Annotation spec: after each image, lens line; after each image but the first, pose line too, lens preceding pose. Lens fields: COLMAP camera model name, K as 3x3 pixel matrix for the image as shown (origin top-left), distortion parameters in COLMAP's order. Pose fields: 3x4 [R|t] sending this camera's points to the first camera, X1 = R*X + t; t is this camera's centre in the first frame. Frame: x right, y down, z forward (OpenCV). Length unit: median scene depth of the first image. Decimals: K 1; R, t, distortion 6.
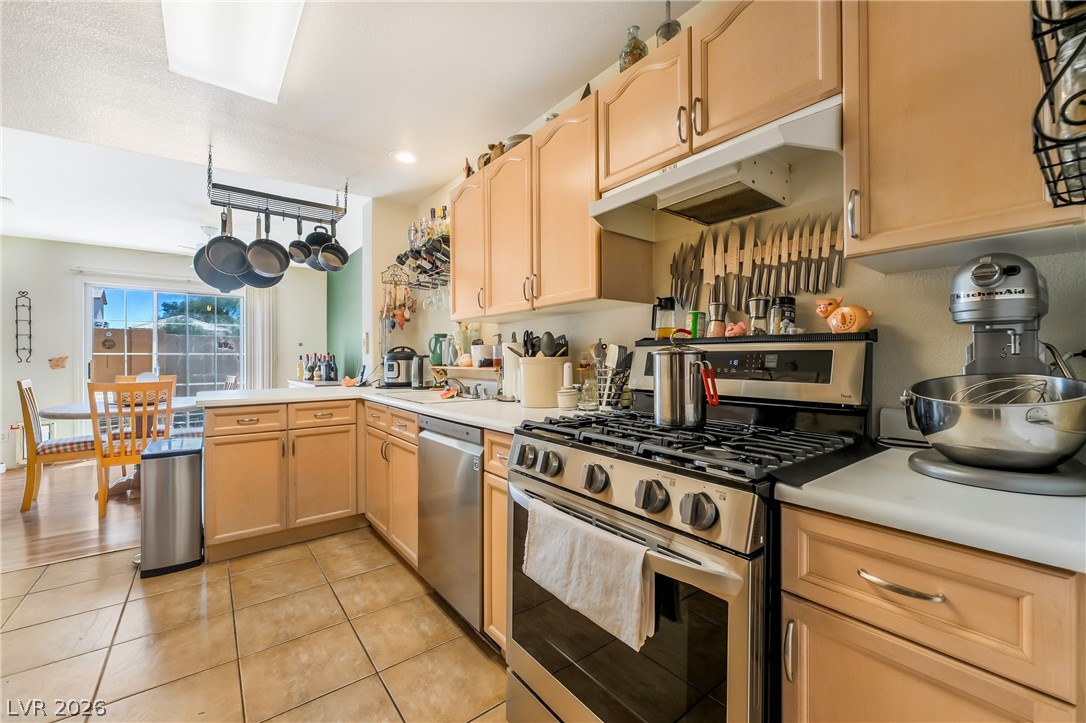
lens RADIAL K [[437.0, 0, 537.0], [0, 437.0, 358.9], [0, 0, 1]] dist [0.000554, -0.000012]
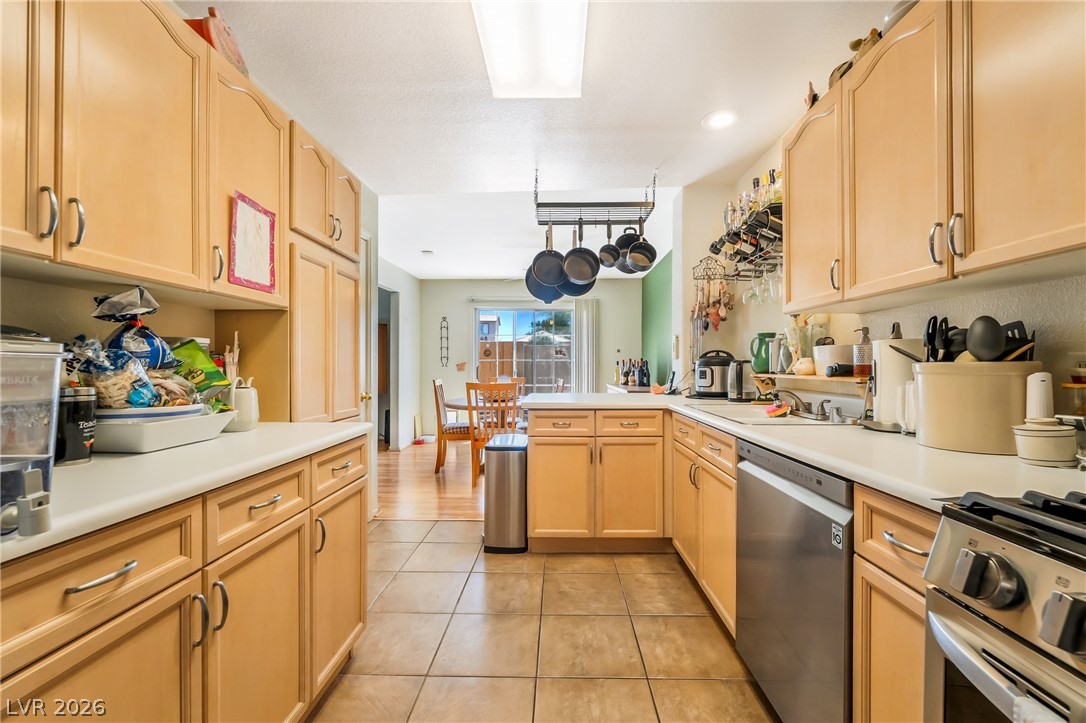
lens RADIAL K [[425.8, 0, 541.9], [0, 425.8, 365.3], [0, 0, 1]] dist [-0.000080, -0.000082]
pose [[0.769219, 0.002971, -0.638978, -0.050140], [-0.001633, 0.999995, 0.002684, -0.000396], [0.638983, -0.001022, 0.769220, 0.181029]]
